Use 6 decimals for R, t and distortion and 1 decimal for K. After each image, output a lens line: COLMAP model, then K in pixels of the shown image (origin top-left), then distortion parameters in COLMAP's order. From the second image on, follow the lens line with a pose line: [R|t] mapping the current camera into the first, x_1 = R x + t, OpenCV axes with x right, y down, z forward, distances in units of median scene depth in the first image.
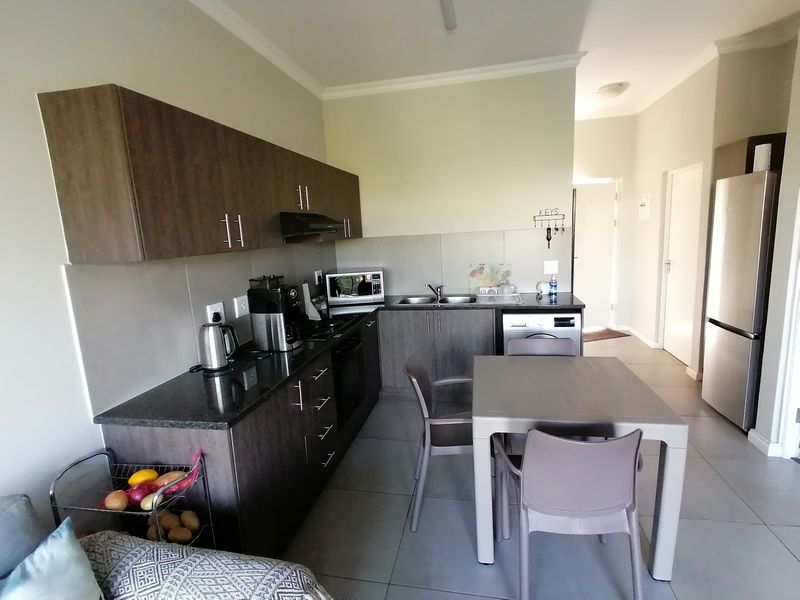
lens RADIAL K [[402.4, 0, 401.3], [0, 402.4, 300.6], [0, 0, 1]] dist [0.026393, -0.020309]
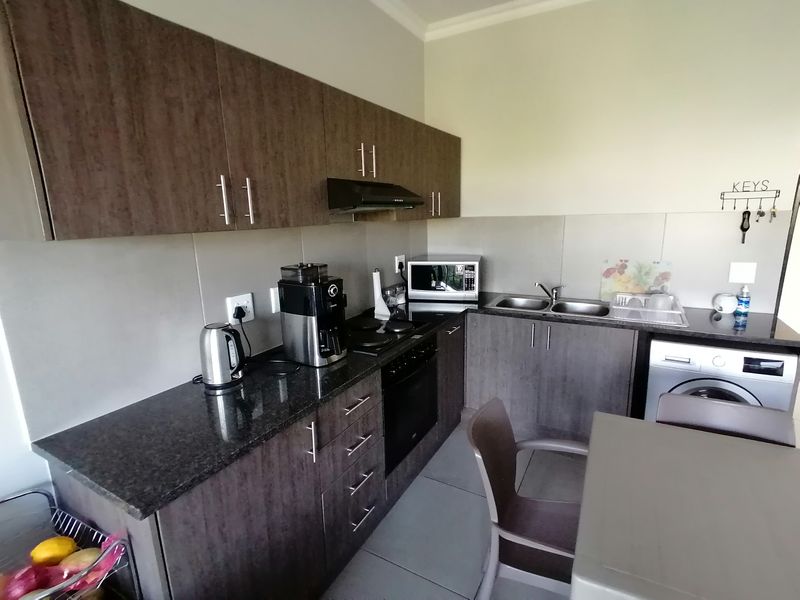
lens RADIAL K [[402.4, 0, 399.9], [0, 402.4, 299.2], [0, 0, 1]] dist [0.026393, -0.020309]
pose [[0.952660, 0.092658, -0.289576, 0.057698], [-0.078947, 0.995149, 0.058703, -0.050401], [0.293610, -0.033063, 0.955353, 0.310314]]
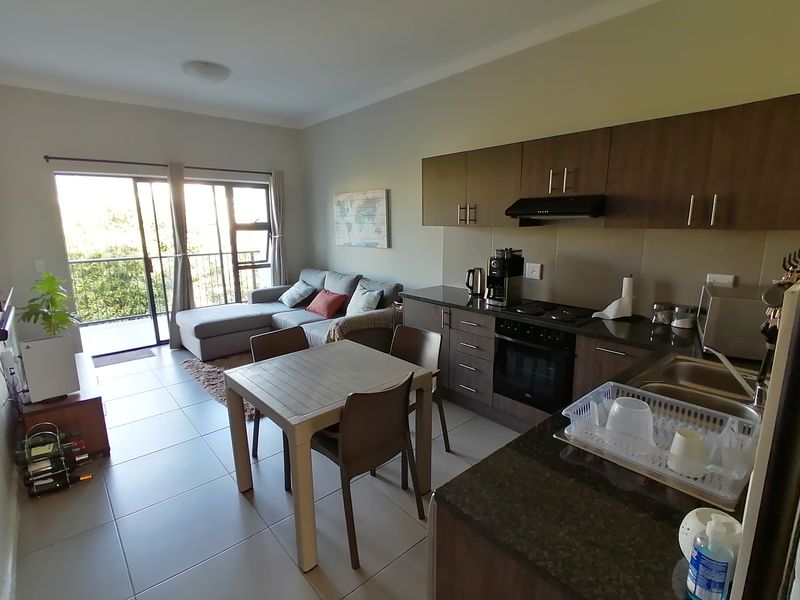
lens RADIAL K [[402.4, 0, 406.6], [0, 402.4, 296.1], [0, 0, 1]] dist [0.026393, -0.020309]
pose [[-0.597802, 0.212960, -0.772840, 0.823731], [-0.097507, 0.937594, 0.333781, -0.293970], [0.795692, 0.274893, -0.539731, 1.360661]]
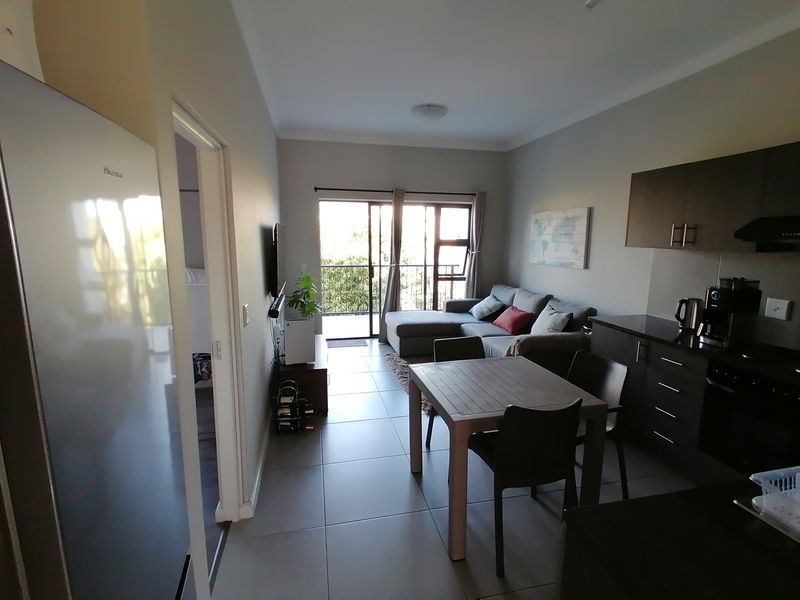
lens RADIAL K [[402.4, 0, 403.4], [0, 402.4, 296.9], [0, 0, 1]] dist [0.026393, -0.020309]
pose [[-0.909971, 0.110072, -0.399796, 0.822854], [-0.030665, 0.943624, 0.329596, -0.311683], [0.413537, 0.312182, -0.855295, 1.433758]]
